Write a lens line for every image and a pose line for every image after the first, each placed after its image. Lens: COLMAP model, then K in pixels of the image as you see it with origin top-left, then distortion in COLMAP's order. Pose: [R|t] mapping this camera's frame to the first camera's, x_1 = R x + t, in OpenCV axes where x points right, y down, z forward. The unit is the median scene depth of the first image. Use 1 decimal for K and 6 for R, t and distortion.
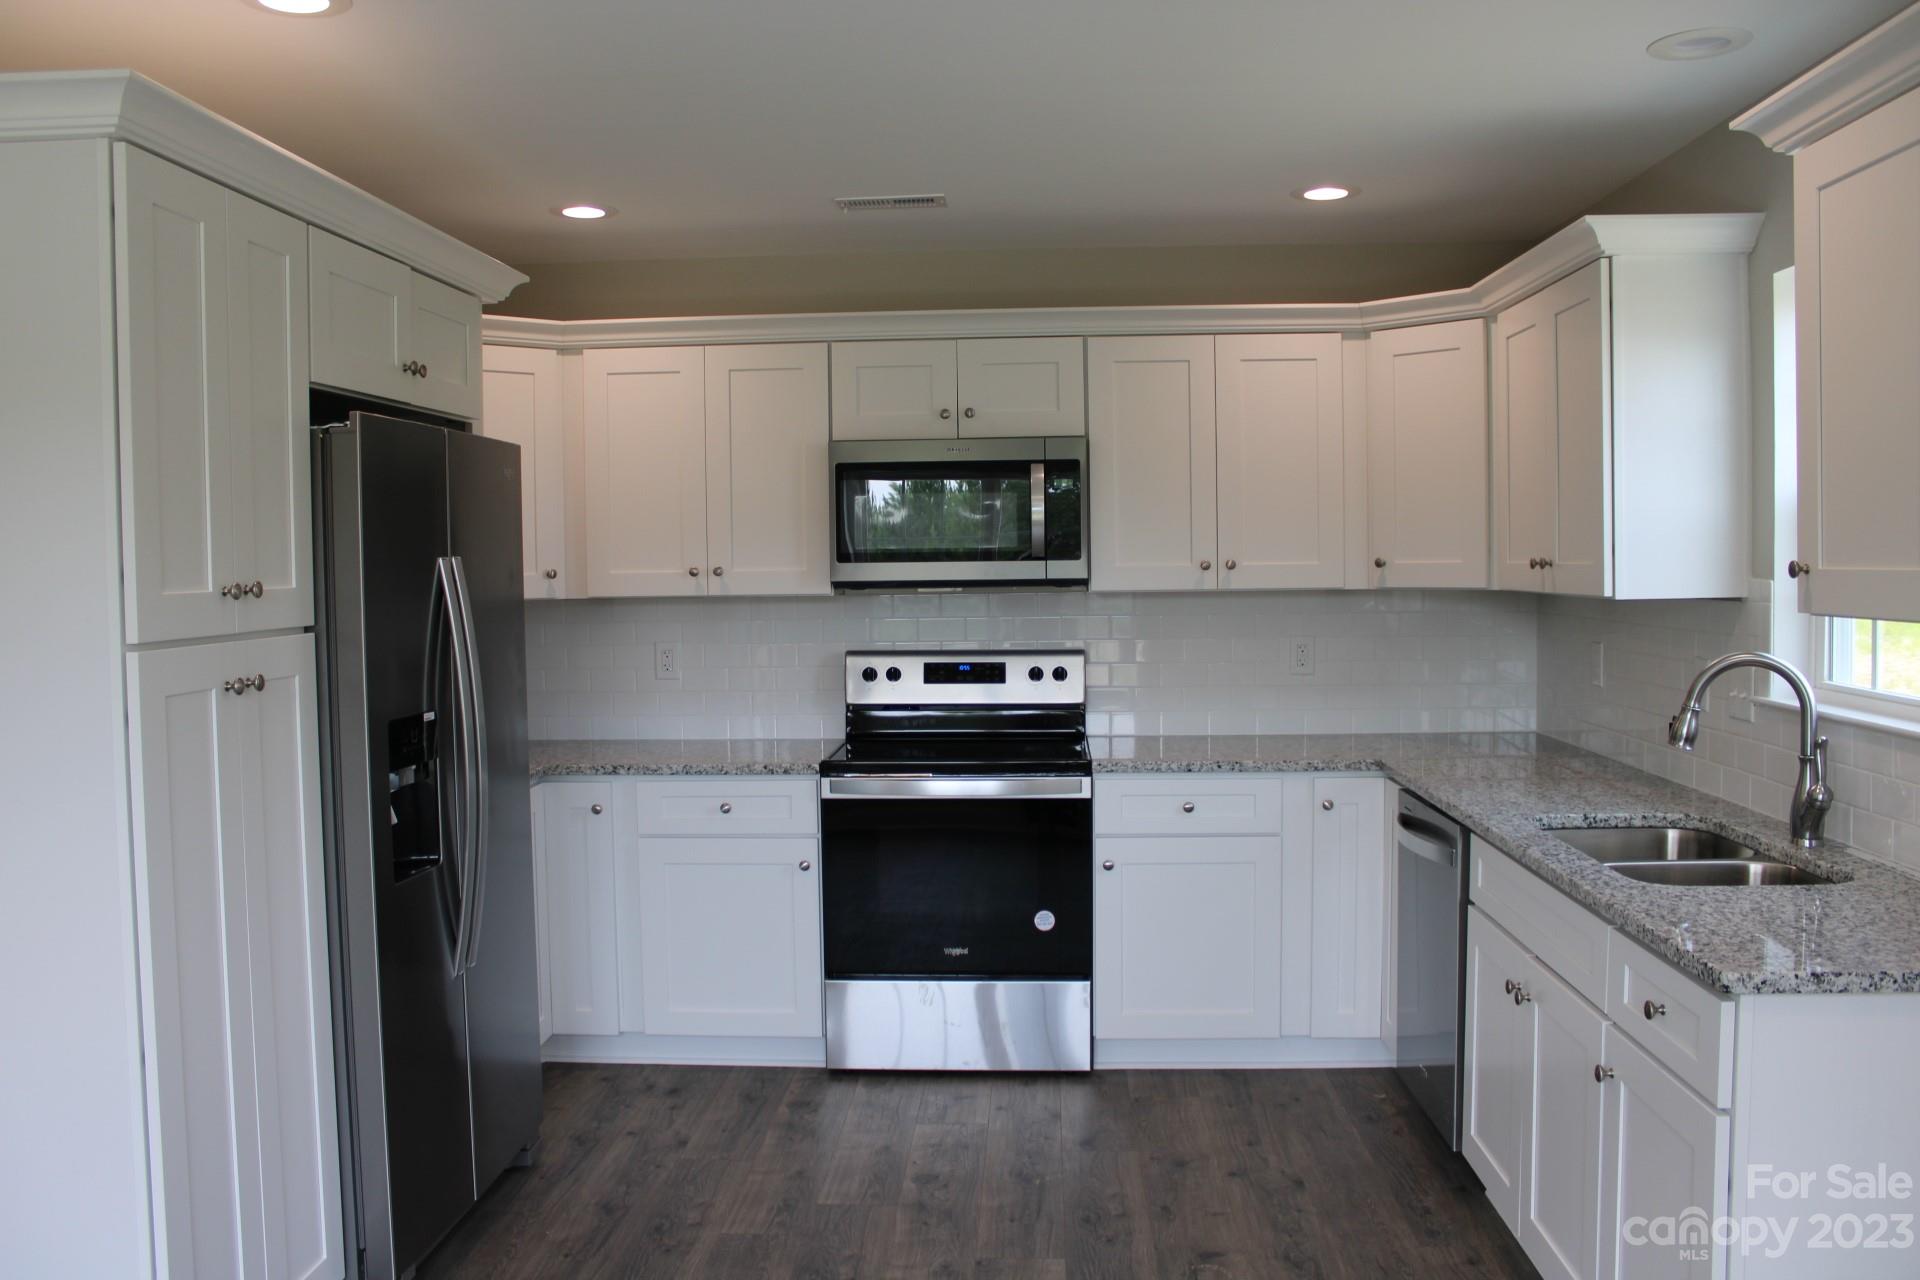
lens RADIAL K [[1596.2, 0, 955.5], [0, 1596.2, 621.5], [0, 0, 1]] dist [-0.152067, 0.099579]
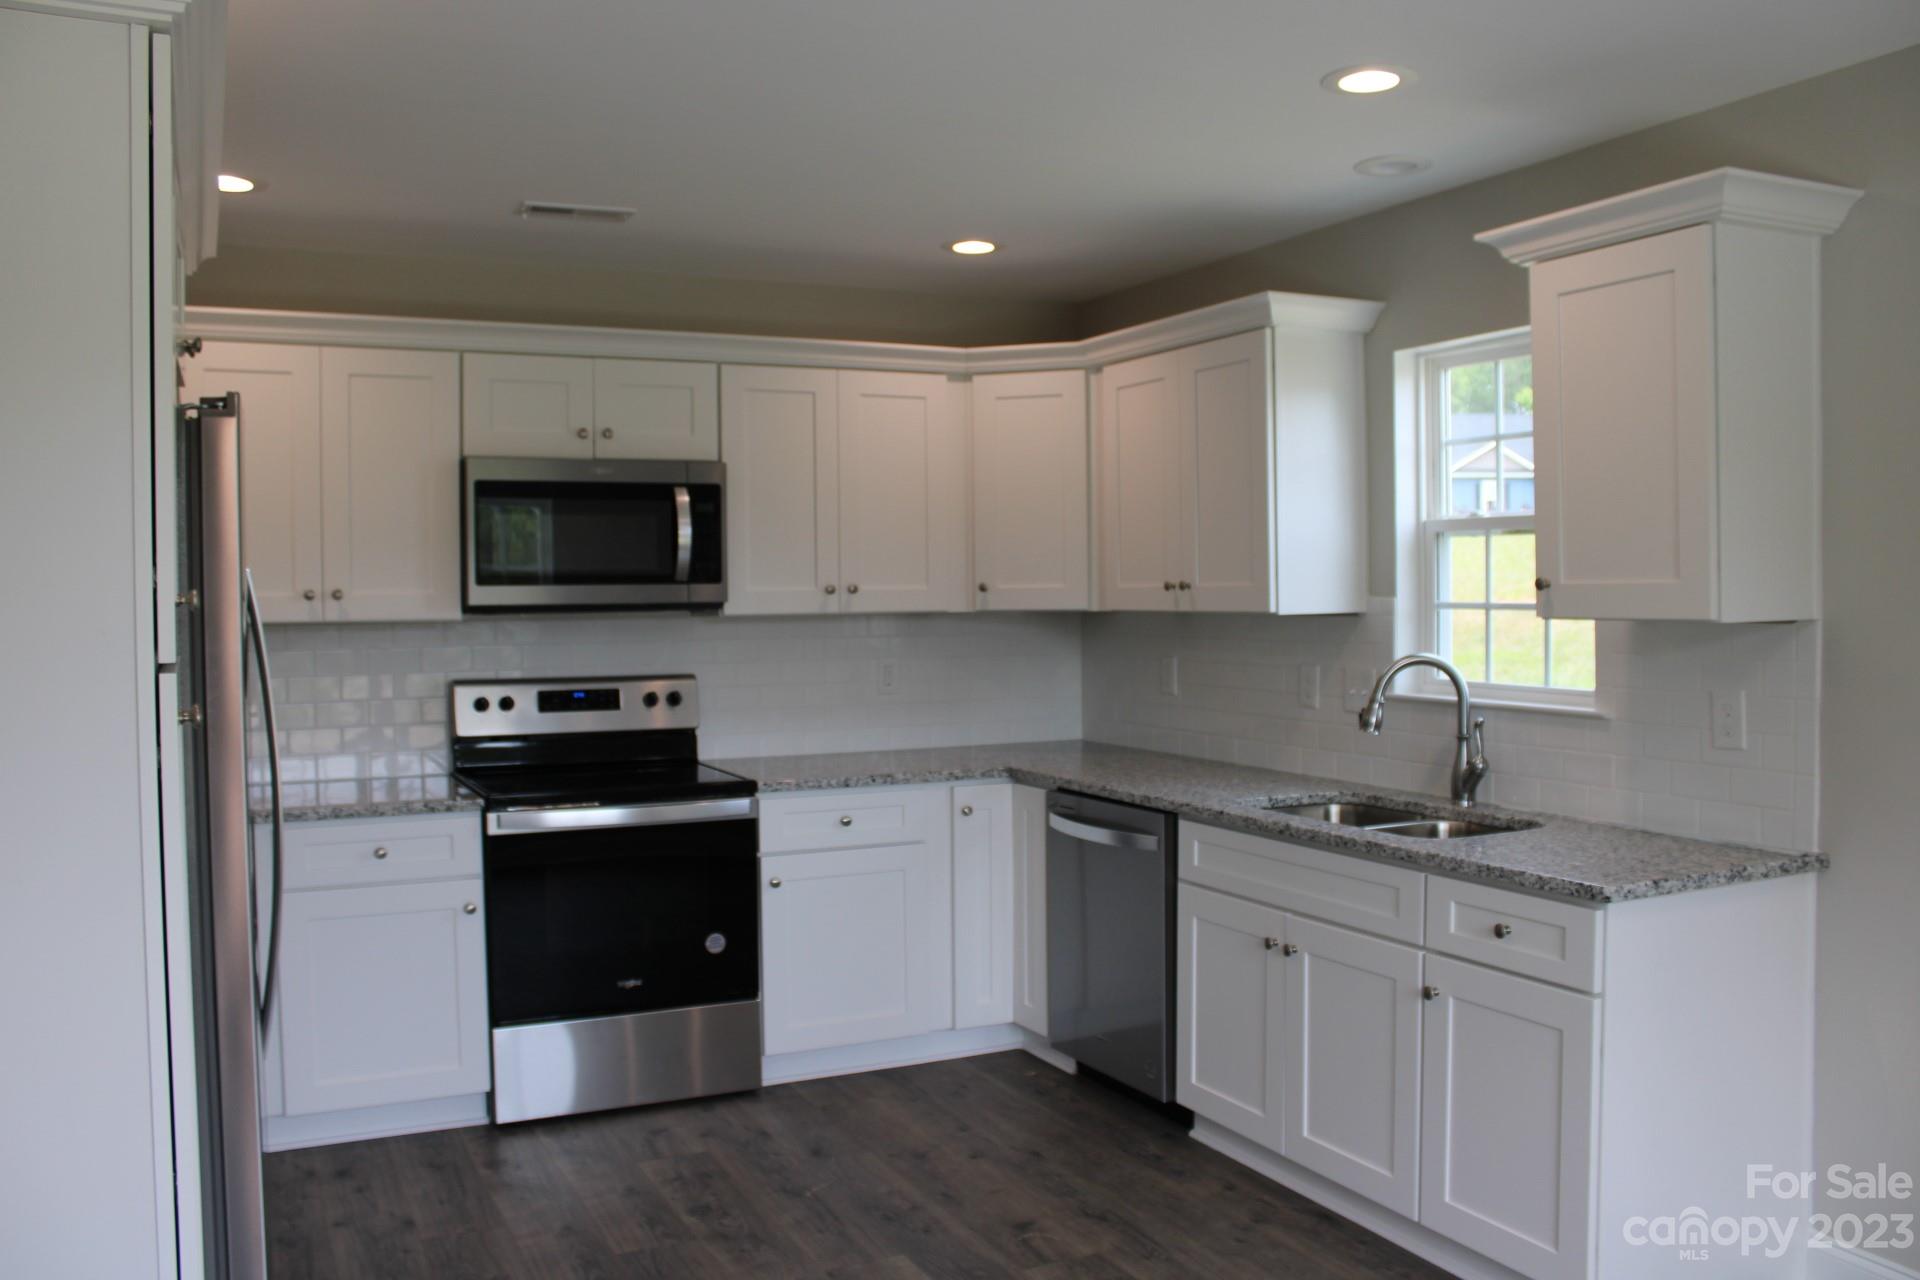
lens RADIAL K [[1596.2, 0, 962.9], [0, 1596.2, 608.0], [0, 0, 1]] dist [-0.152067, 0.099579]
pose [[0.868425, -0.002009, 0.495817, -0.305946], [0.018019, 0.999459, -0.027512, 0.007769], [-0.495493, 0.032826, 0.867991, 0.053178]]
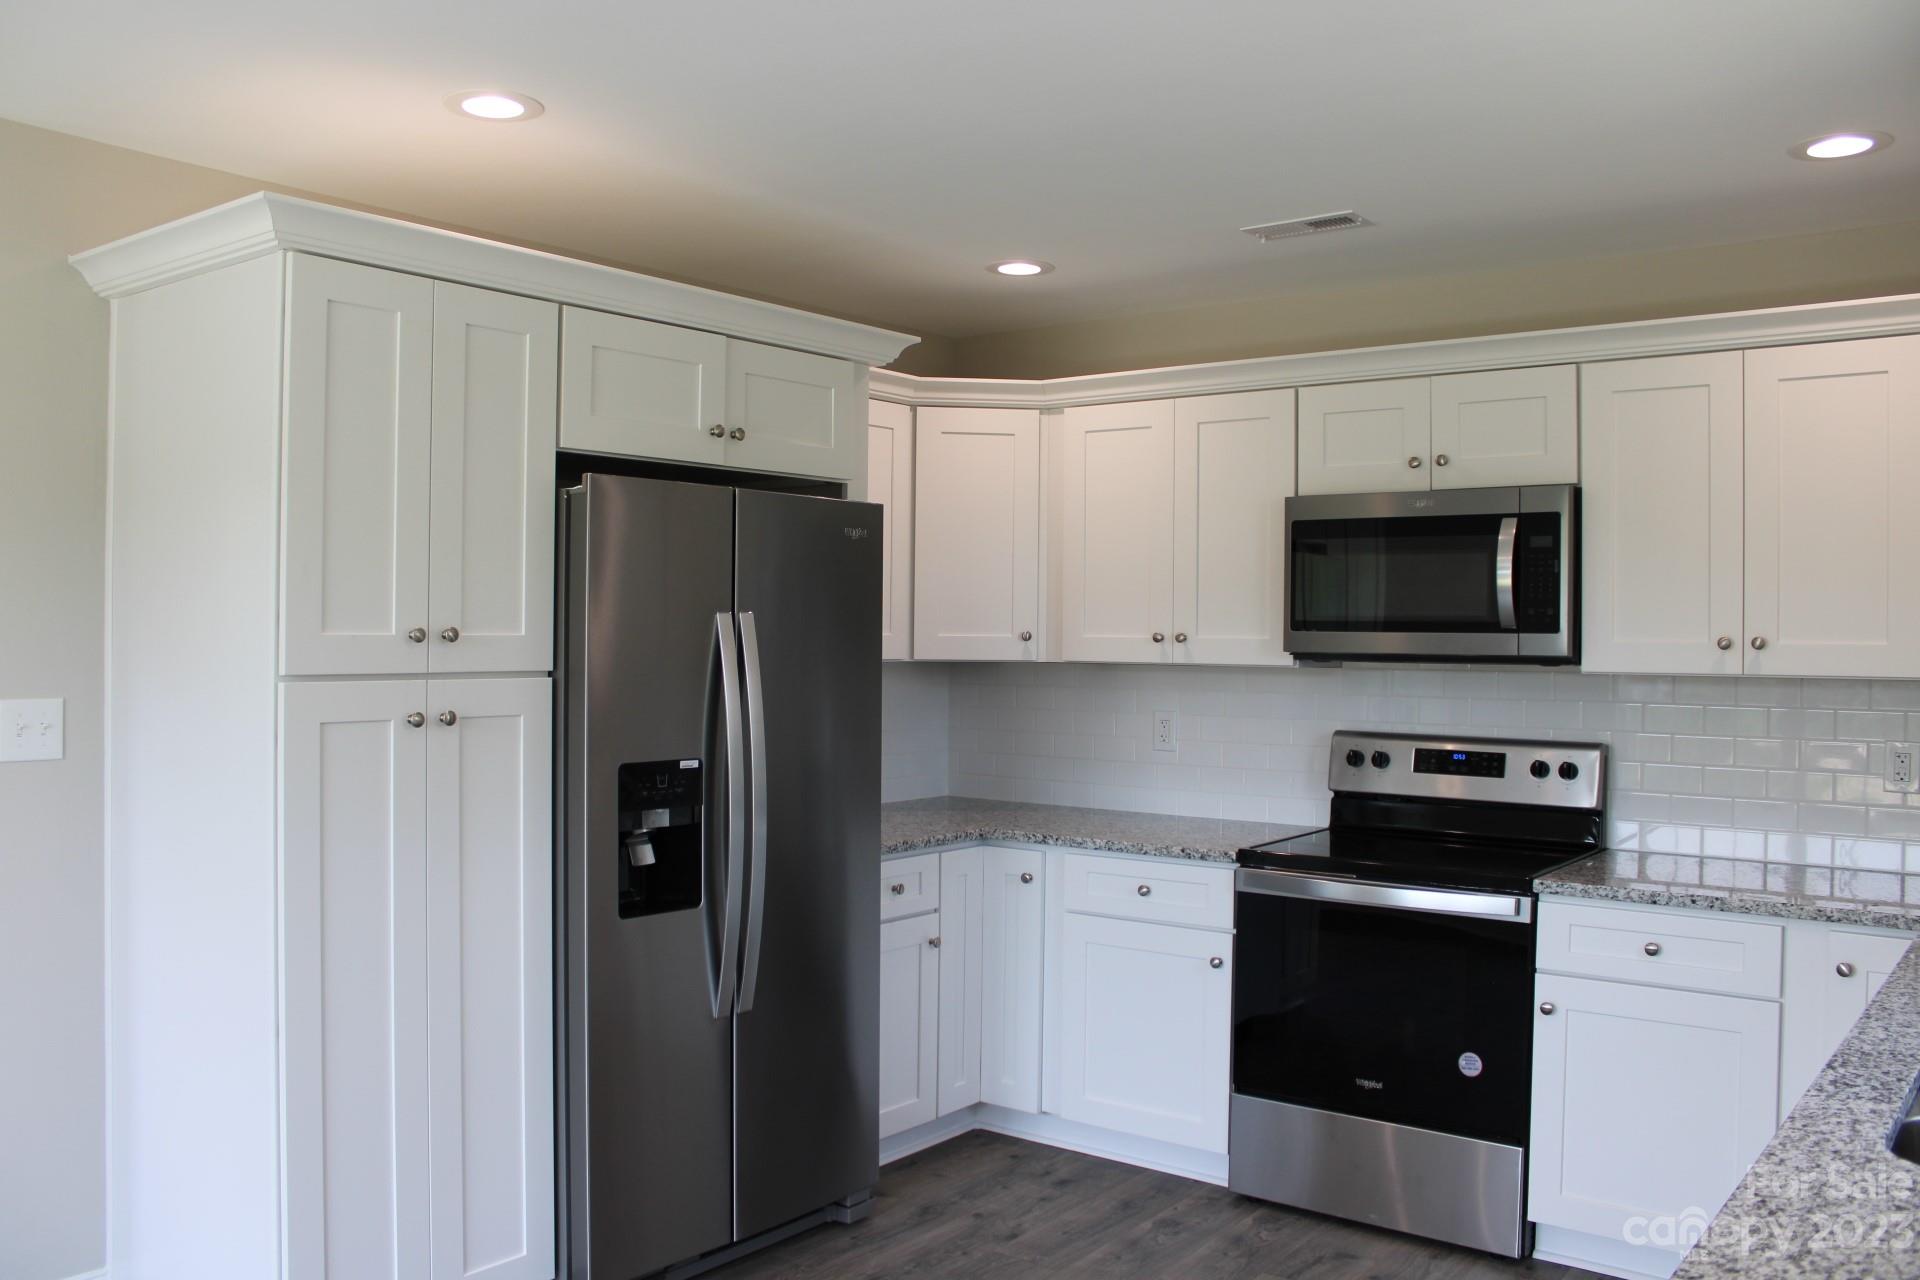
lens RADIAL K [[1596.2, 0, 948.8], [0, 1596.2, 628.2], [0, 0, 1]] dist [-0.152067, 0.099579]
pose [[0.822049, 0.019199, -0.569092, 0.295454], [-0.042912, 0.998678, -0.028294, -0.005221], [0.567797, 0.047680, 0.821787, 0.166335]]
